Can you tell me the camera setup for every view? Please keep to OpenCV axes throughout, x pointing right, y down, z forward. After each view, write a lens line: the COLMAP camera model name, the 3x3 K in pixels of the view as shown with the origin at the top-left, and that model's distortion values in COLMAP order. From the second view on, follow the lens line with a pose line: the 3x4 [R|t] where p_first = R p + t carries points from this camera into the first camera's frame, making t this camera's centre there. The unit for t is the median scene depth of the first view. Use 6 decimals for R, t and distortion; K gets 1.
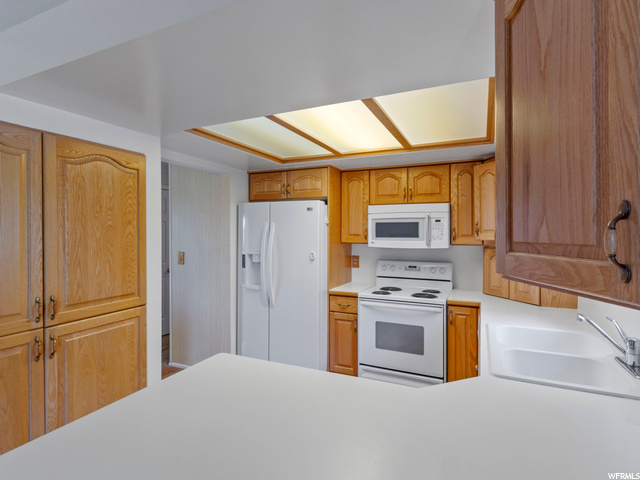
lens RADIAL K [[341.9, 0, 322.4], [0, 341.9, 230.7], [0, 0, 1]] dist [-0.000046, 0.000247]
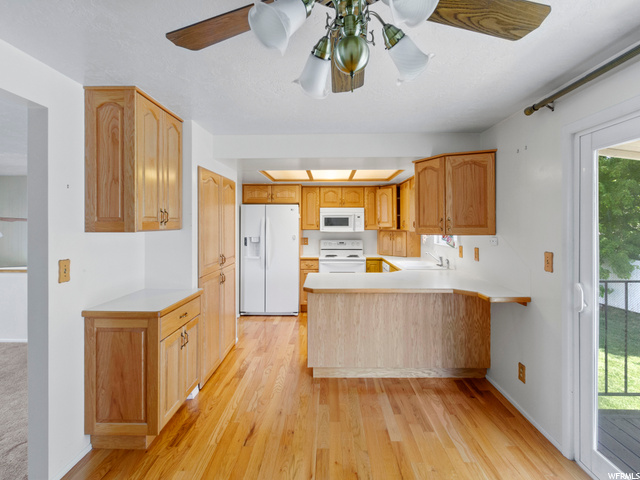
lens RADIAL K [[335.8, 0, 319.4], [0, 335.8, 225.6], [0, 0, 1]] dist [-0.001058, -0.000790]
pose [[0.920385, -0.005316, 0.390978, -0.540168], [0.000771, 0.999930, 0.011781, -0.003241], [-0.391014, -0.010542, 0.920324, -0.570280]]
